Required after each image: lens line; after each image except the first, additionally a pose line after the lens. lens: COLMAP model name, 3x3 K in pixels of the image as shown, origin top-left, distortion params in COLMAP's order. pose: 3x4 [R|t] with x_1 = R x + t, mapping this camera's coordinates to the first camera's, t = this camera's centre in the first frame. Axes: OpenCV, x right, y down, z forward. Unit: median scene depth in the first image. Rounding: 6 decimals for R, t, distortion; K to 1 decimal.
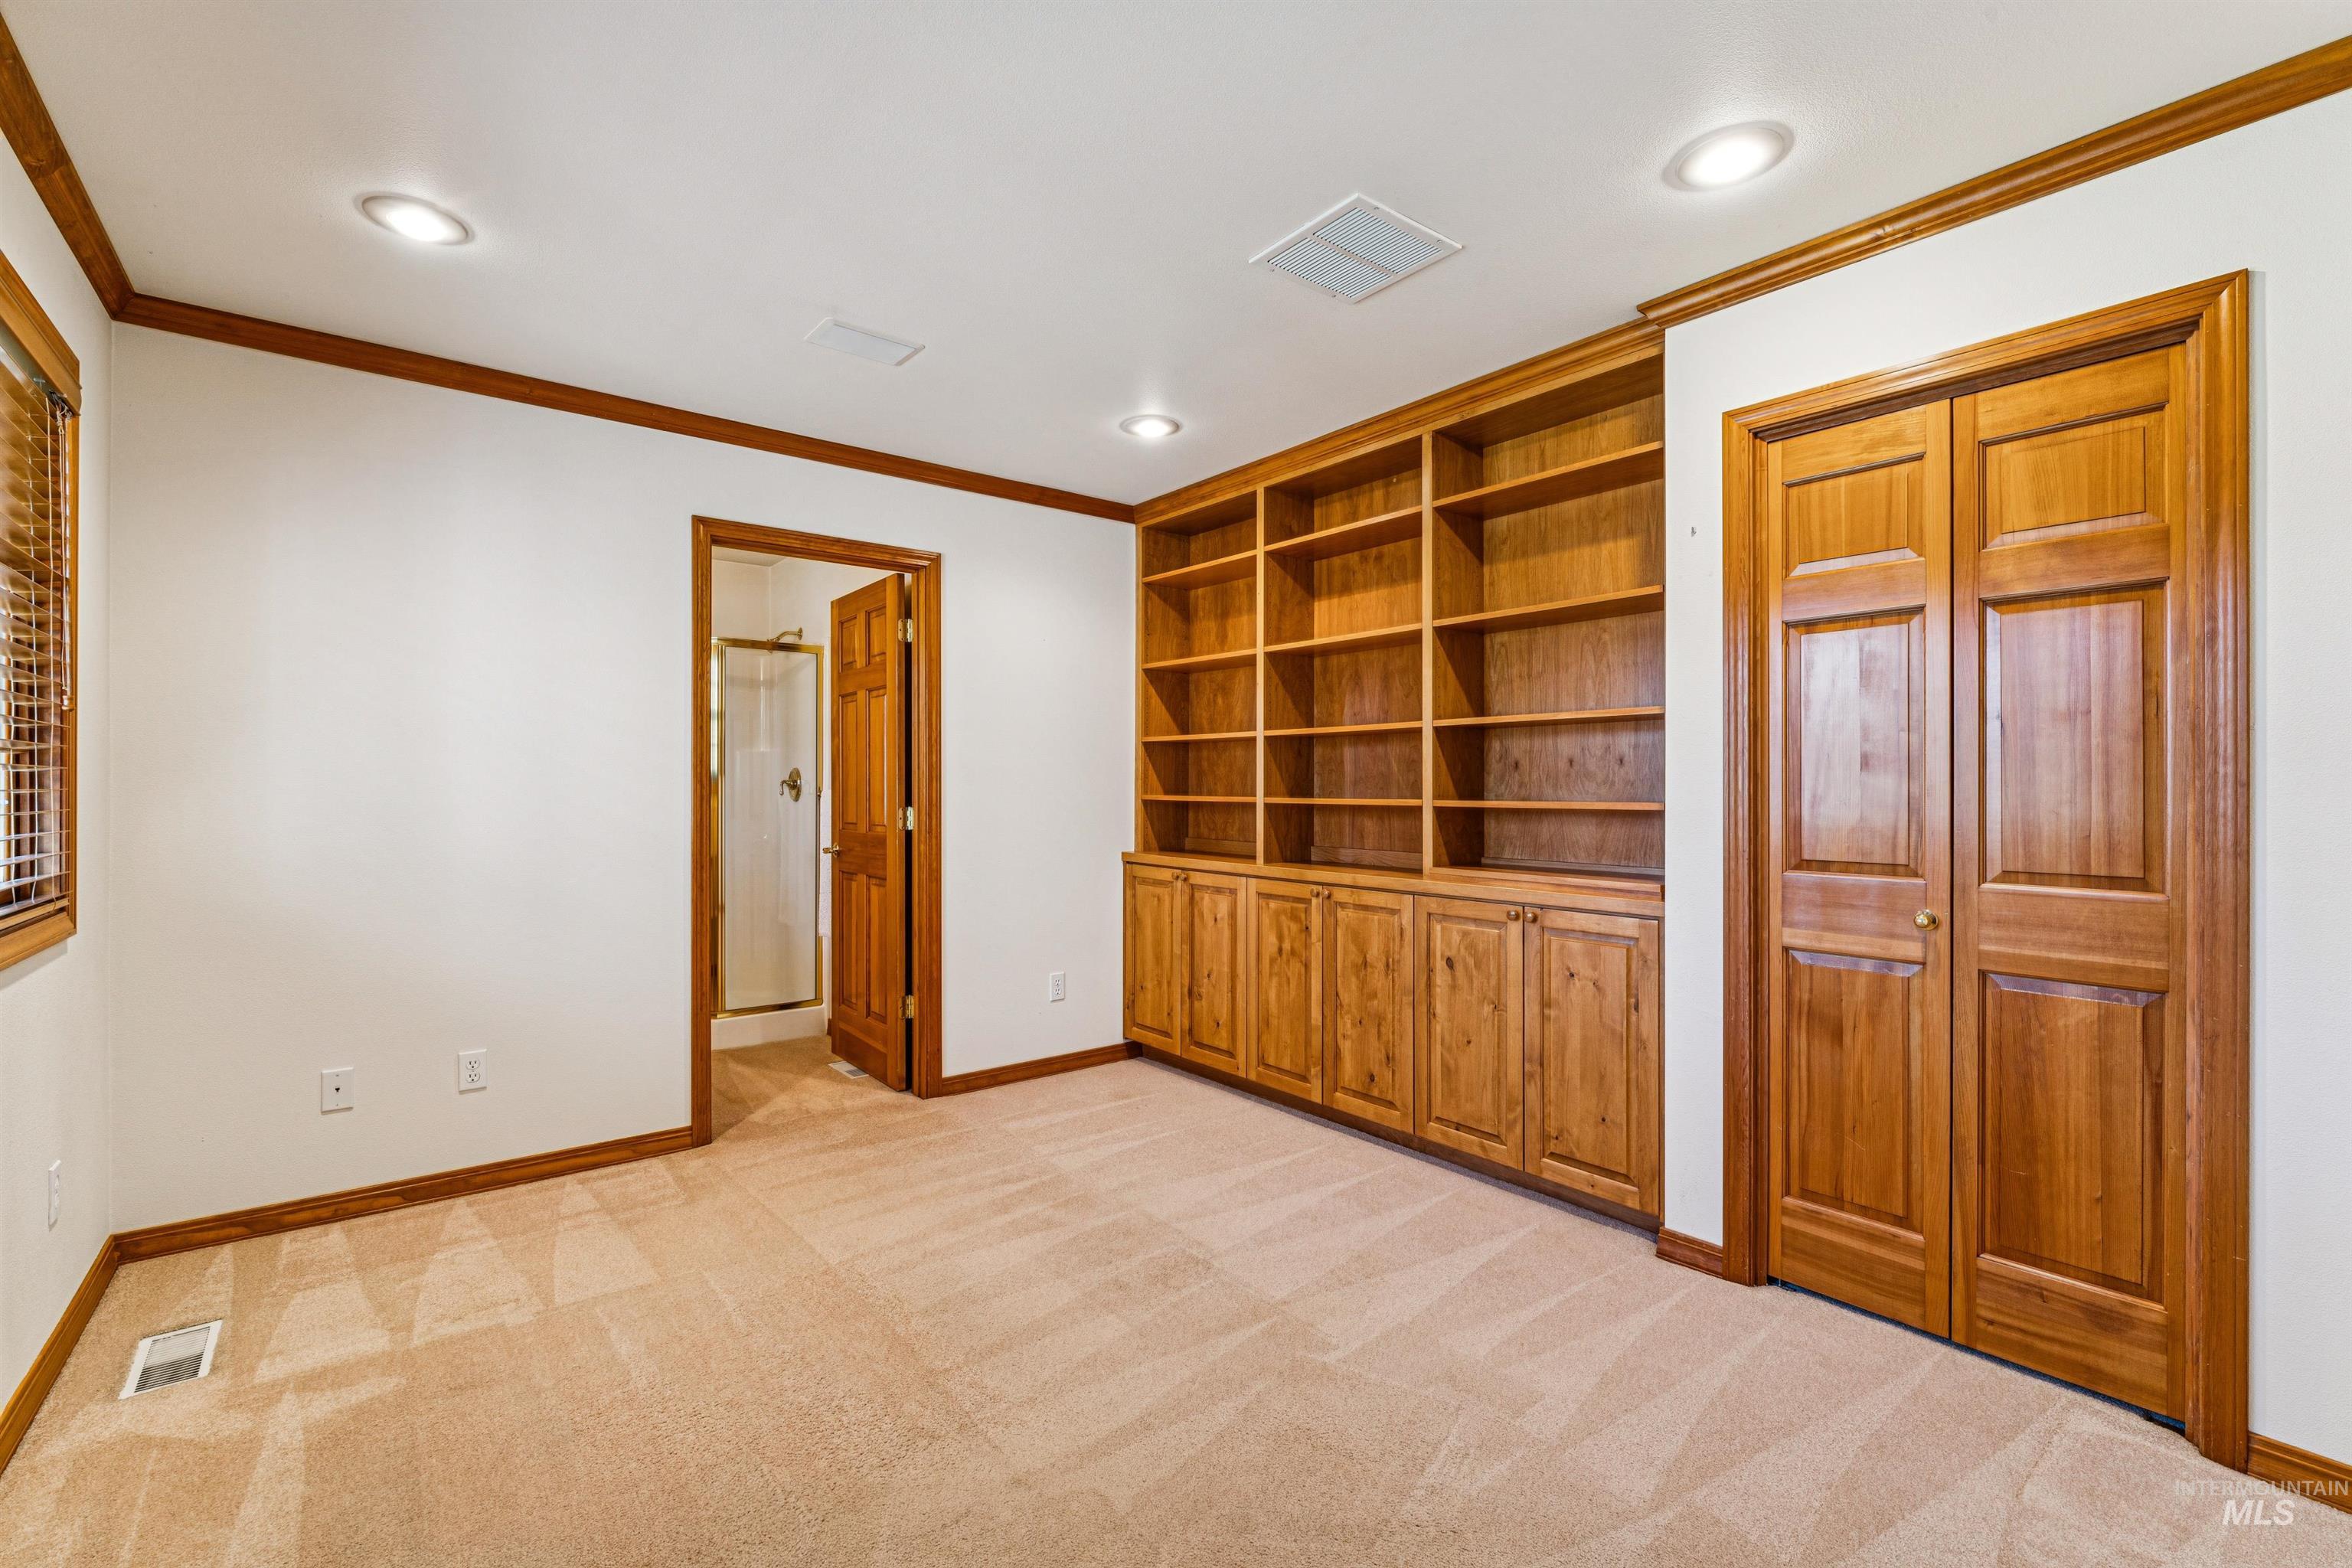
lens RADIAL K [[1018.1, 0, 1190.2], [0, 1018.1, 788.6], [0, 0, 1]] dist [-0.001264, 0.001010]
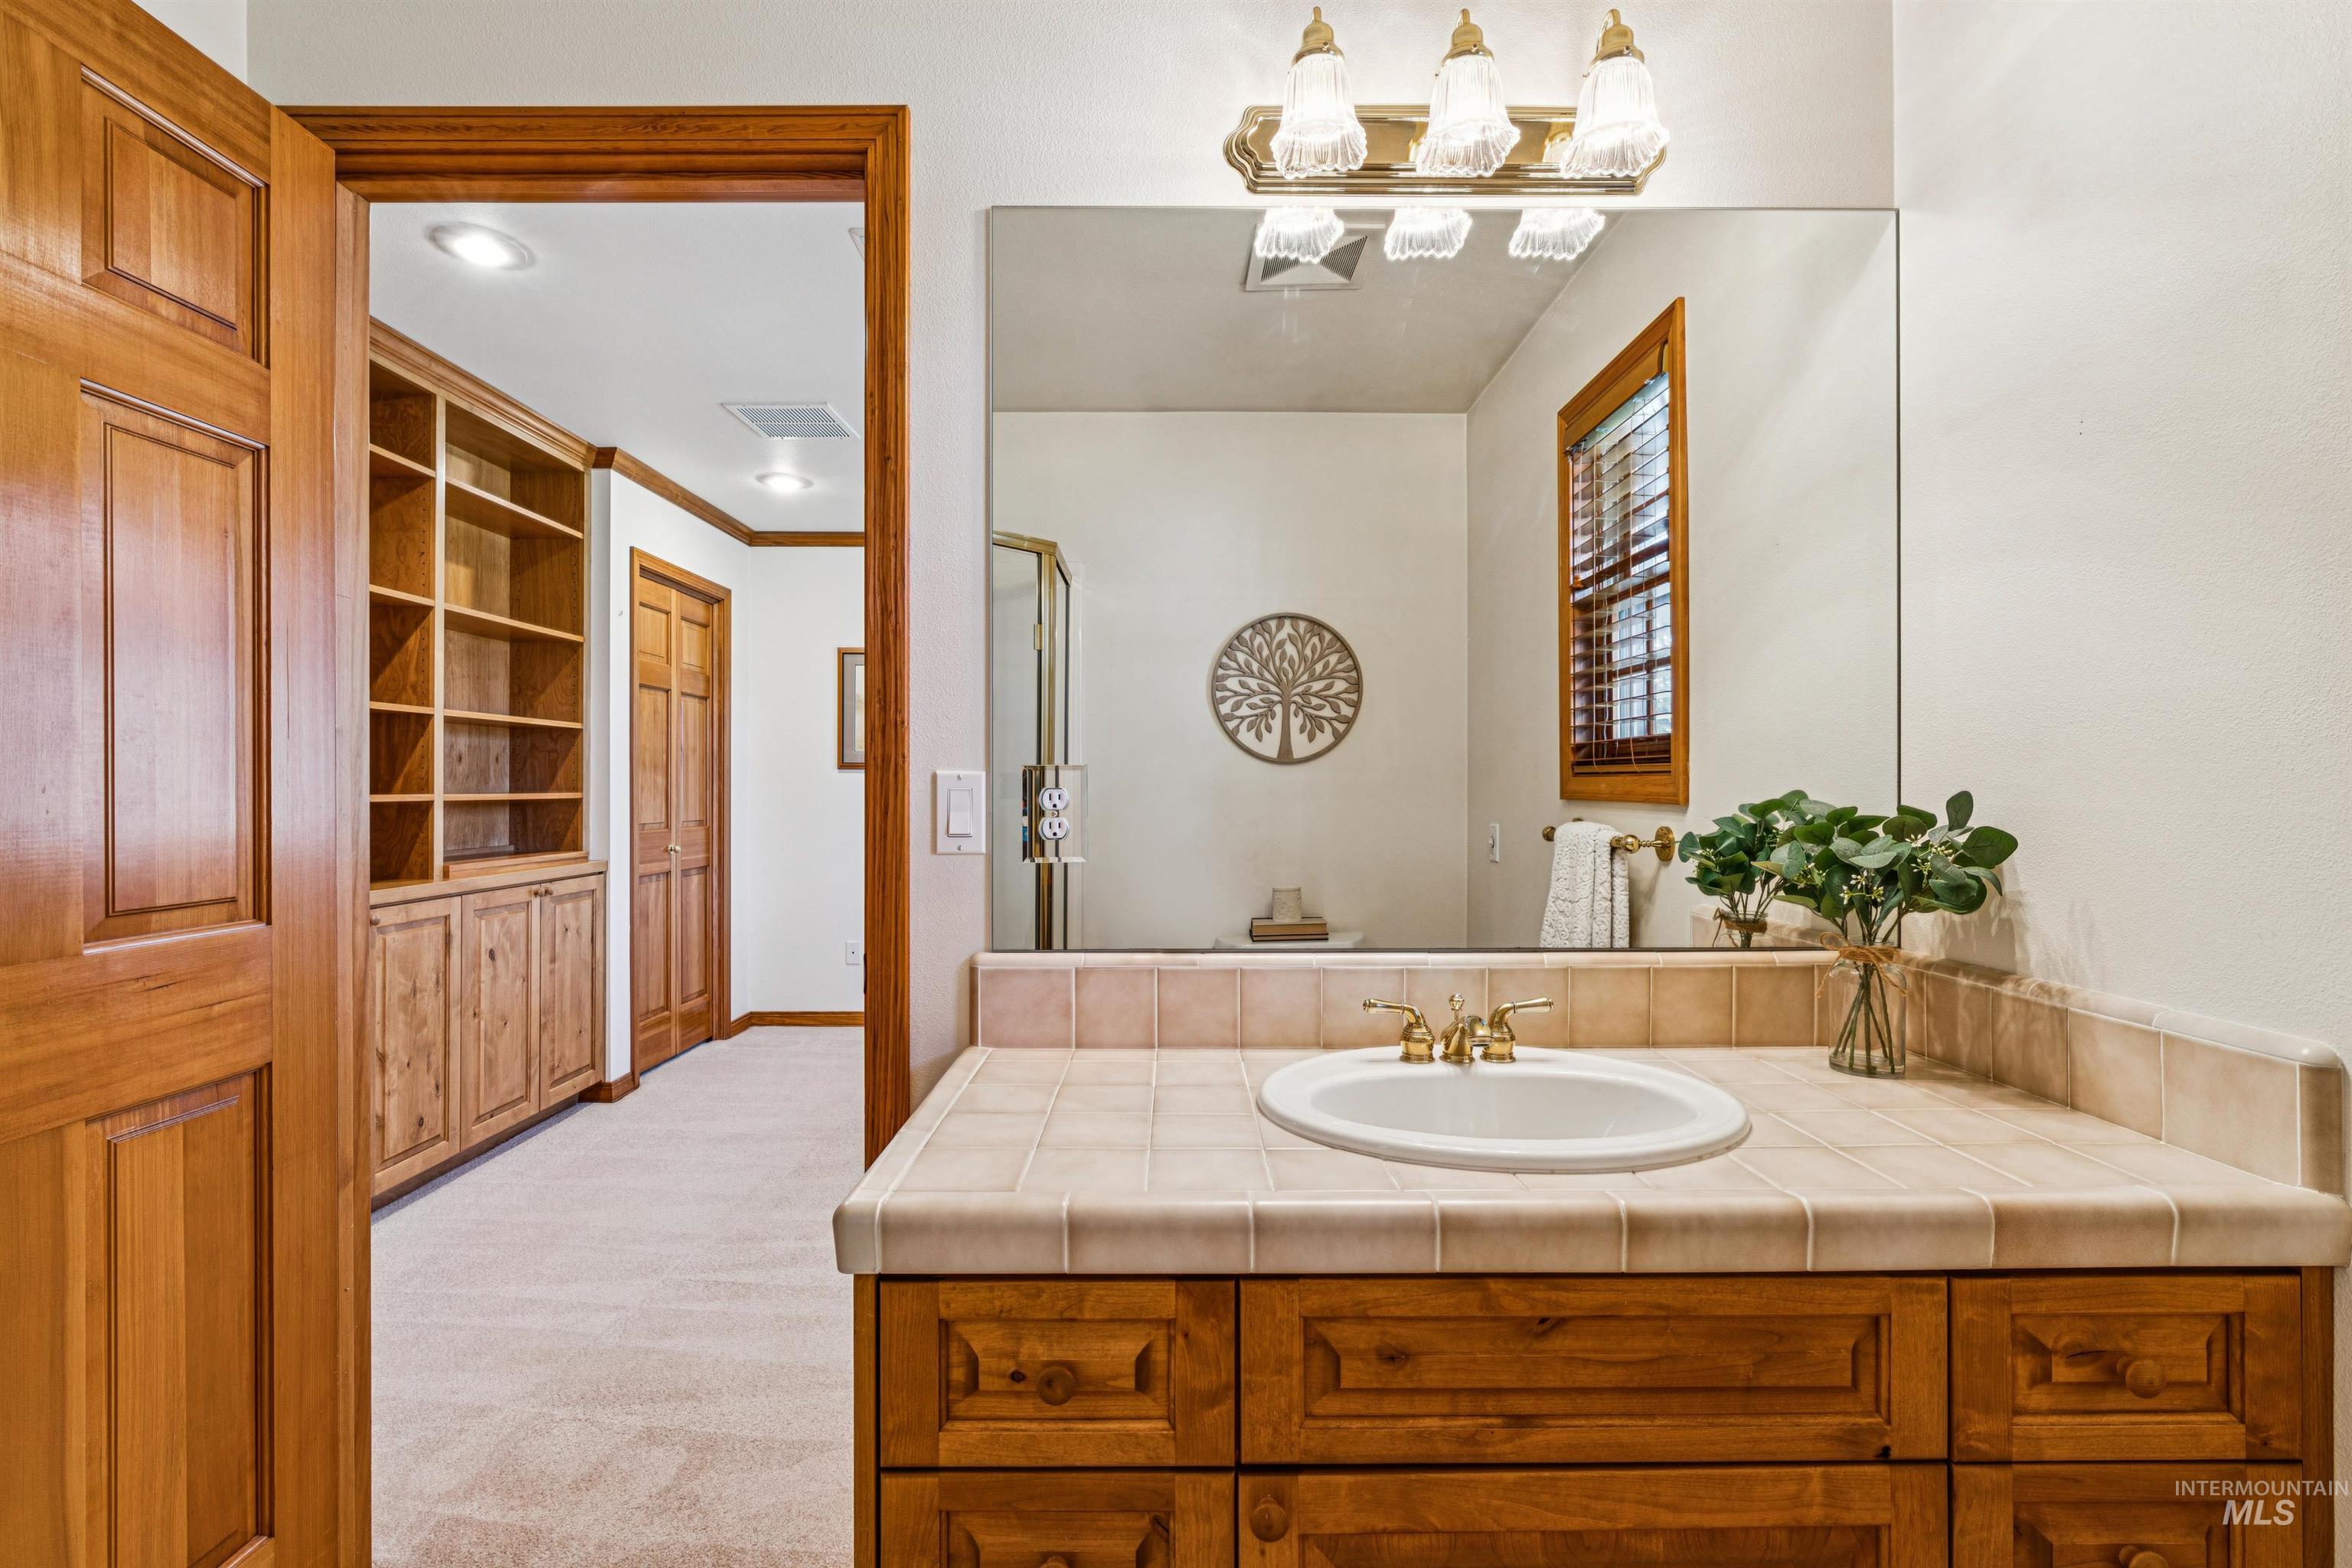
lens RADIAL K [[1061.0, 0, 1181.1], [0, 1061.0, 784.8], [0, 0, 1]] dist [-0.000871, -0.000785]
pose [[-0.786156, -0.000835, 0.618028, -0.938452], [-0.002899, 0.999993, -0.002337, 0.003141], [-0.618022, -0.003629, -0.786153, 1.412428]]
